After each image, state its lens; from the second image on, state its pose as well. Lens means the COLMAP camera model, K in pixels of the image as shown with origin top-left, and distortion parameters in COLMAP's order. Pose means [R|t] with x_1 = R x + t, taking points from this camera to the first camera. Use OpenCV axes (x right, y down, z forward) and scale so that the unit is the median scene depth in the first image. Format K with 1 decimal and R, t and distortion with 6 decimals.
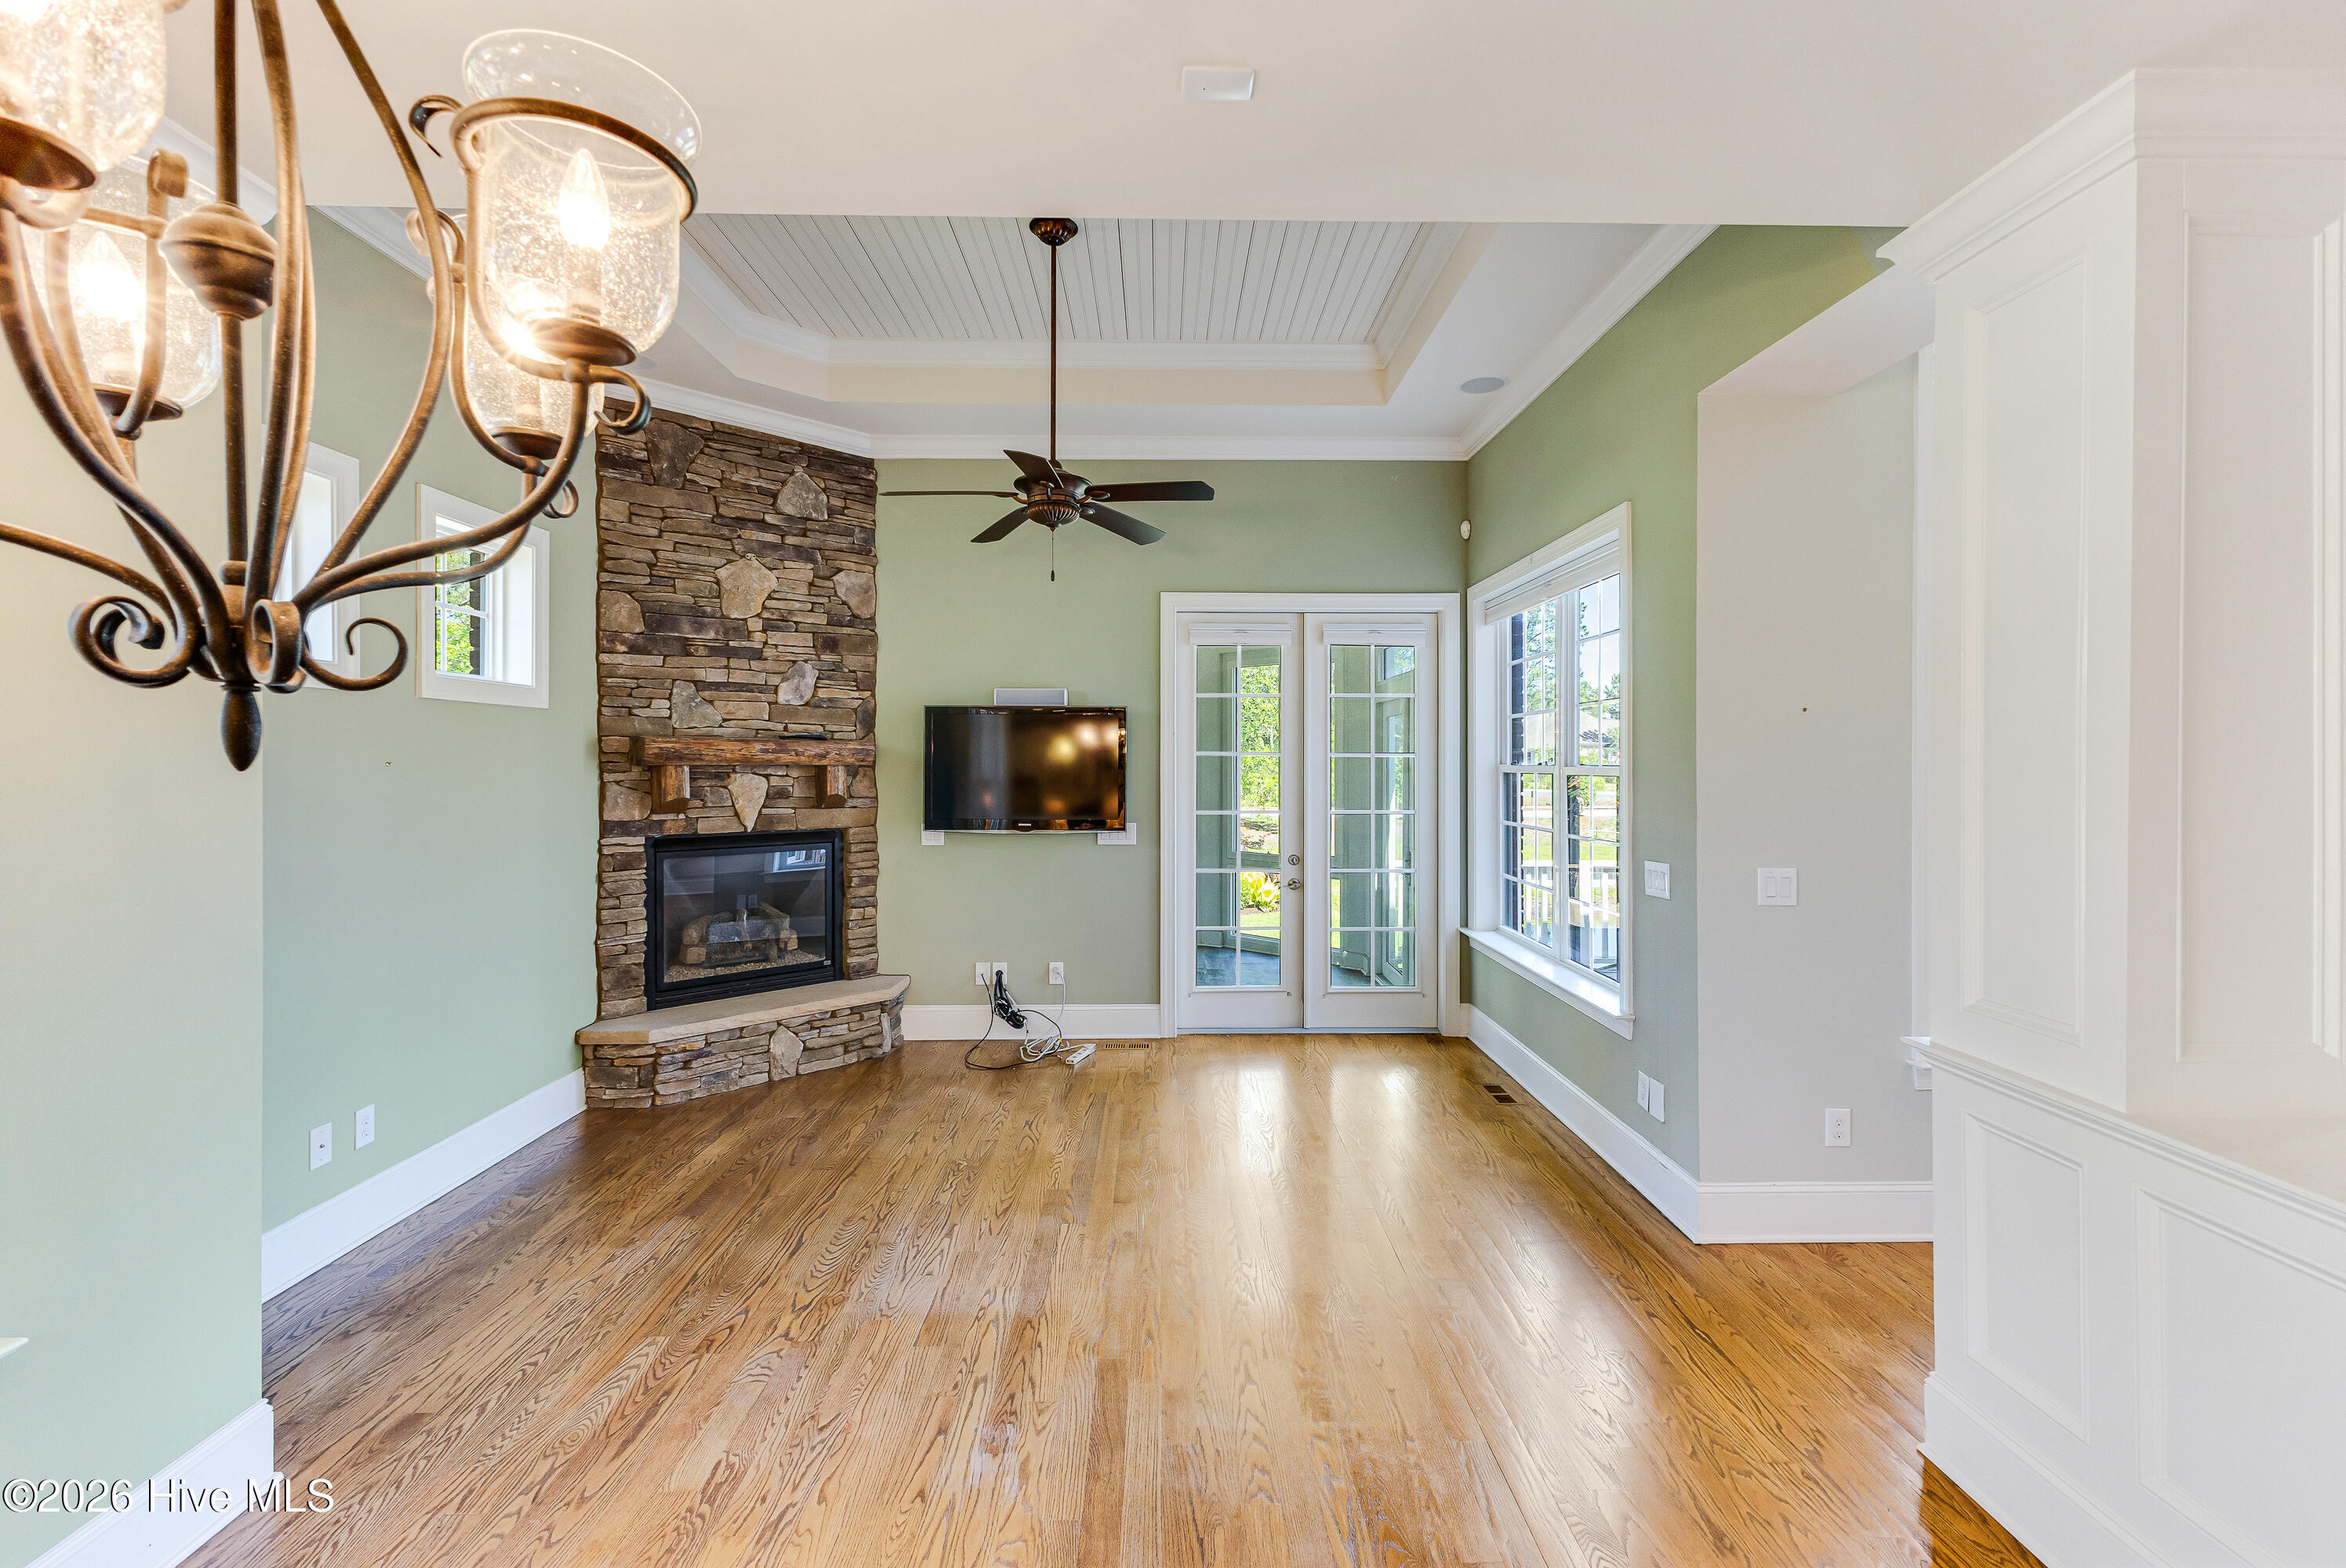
lens RADIAL K [[1027.6, 0, 1180.6], [0, 1027.6, 773.2], [0, 0, 1]] dist [0.001065, 0.000147]
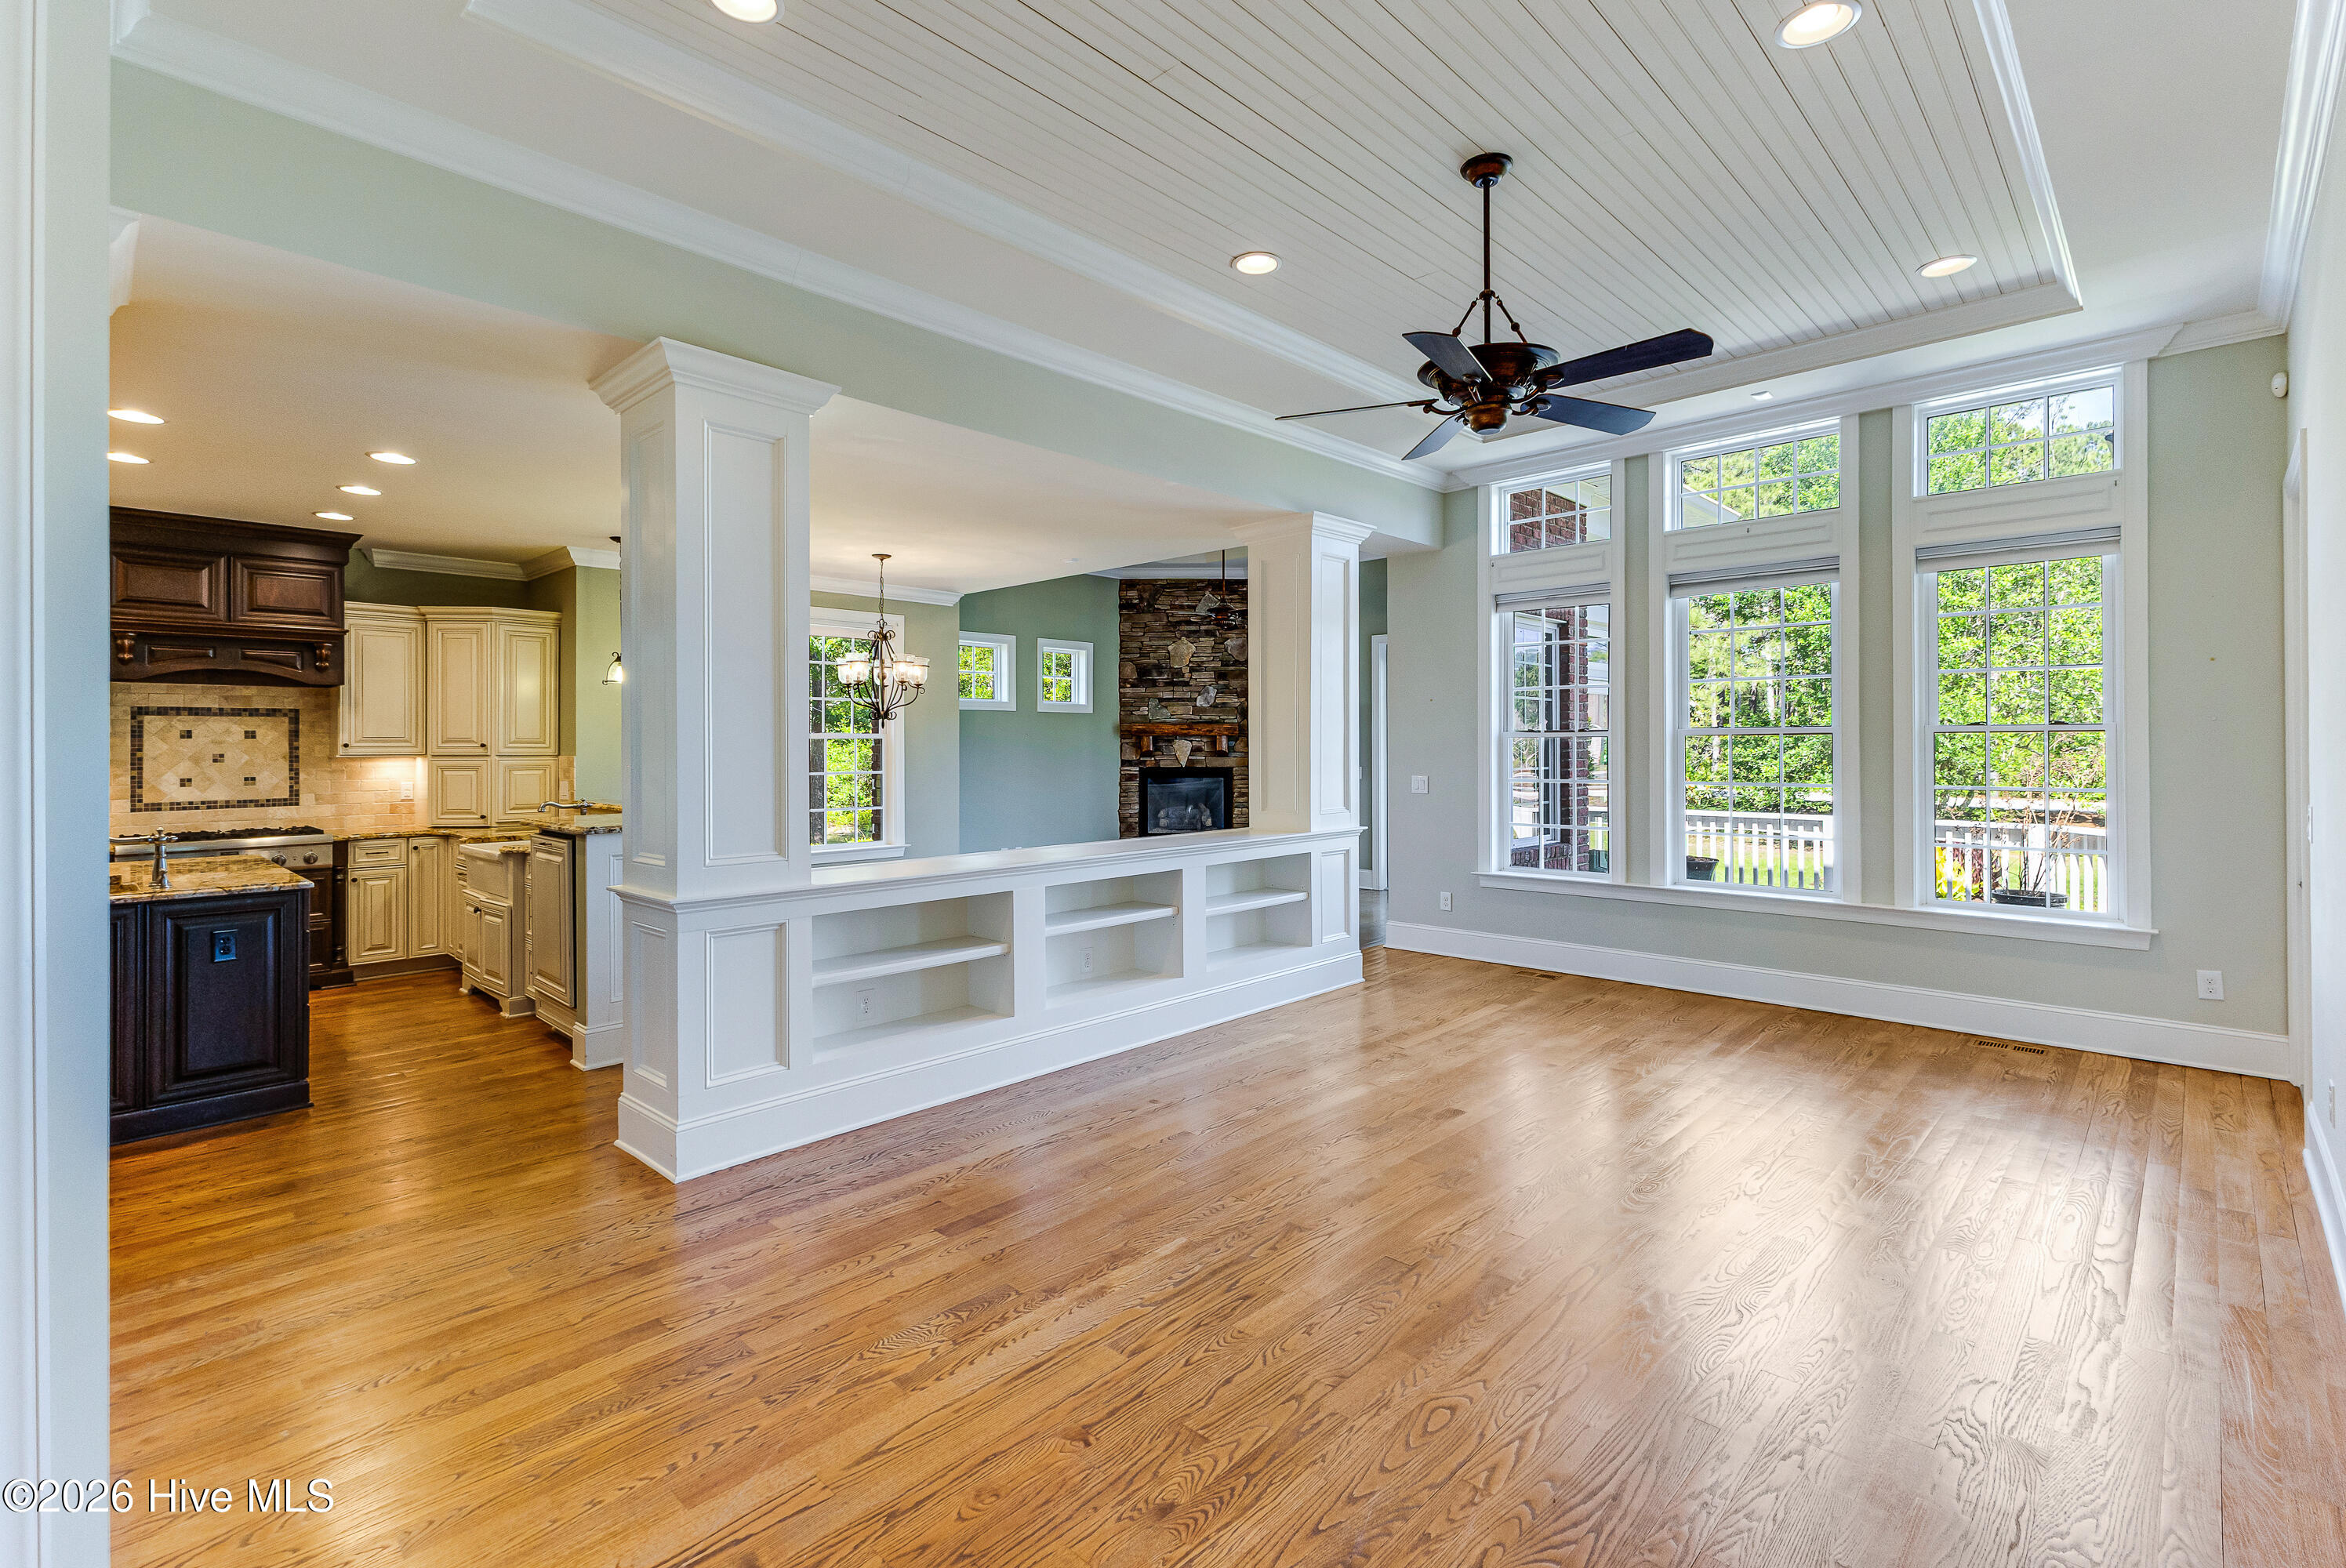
lens RADIAL K [[1058.1, 0, 1171.5], [0, 1058.1, 752.1], [0, 0, 1]] dist [0.000155, 0.000045]
pose [[0.701655, -0.000522, -0.712516, 1.149437], [-0.003577, 0.999985, -0.004255, 0.036151], [0.712508, 0.005534, 0.701643, -0.571562]]
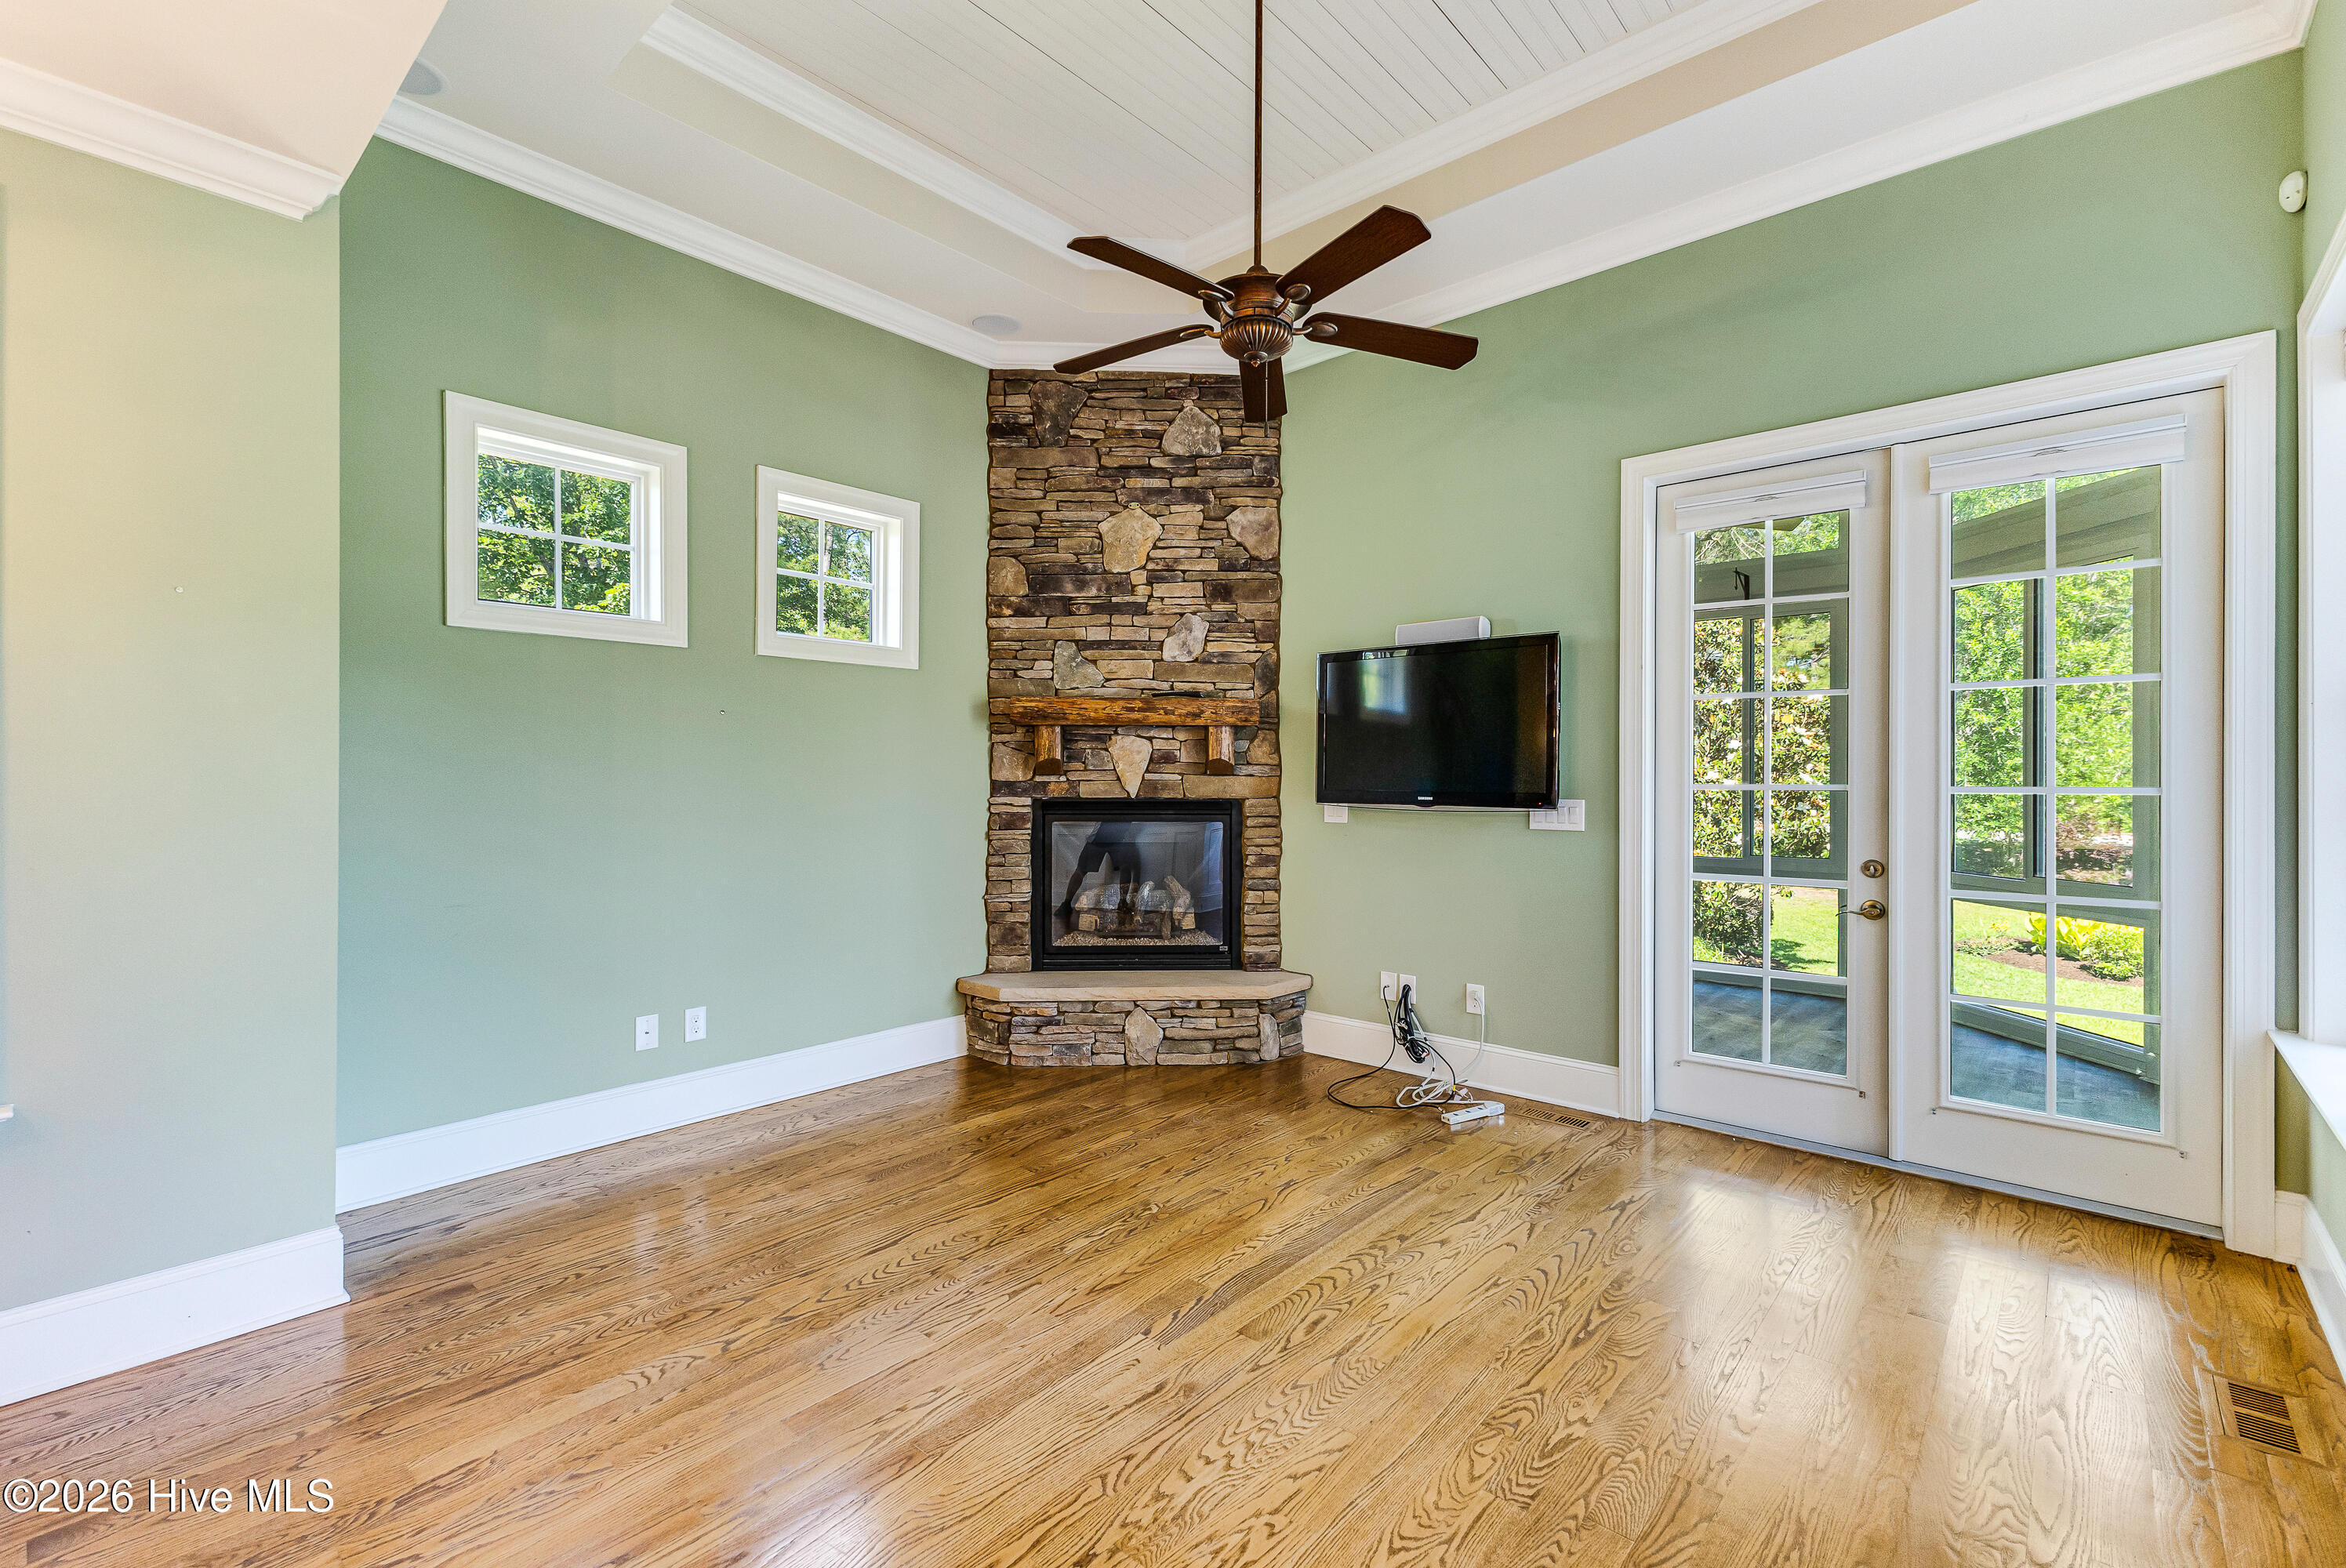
lens RADIAL K [[1018.2, 0, 1173.0], [0, 1018.2, 784.0], [0, 0, 1]] dist [0.001180, 0.000317]
pose [[0.733381, 0.005623, -0.679794, 0.247536], [-0.008430, 0.999964, -0.000823, 0.045604], [0.679765, 0.006334, 0.733402, 0.344148]]
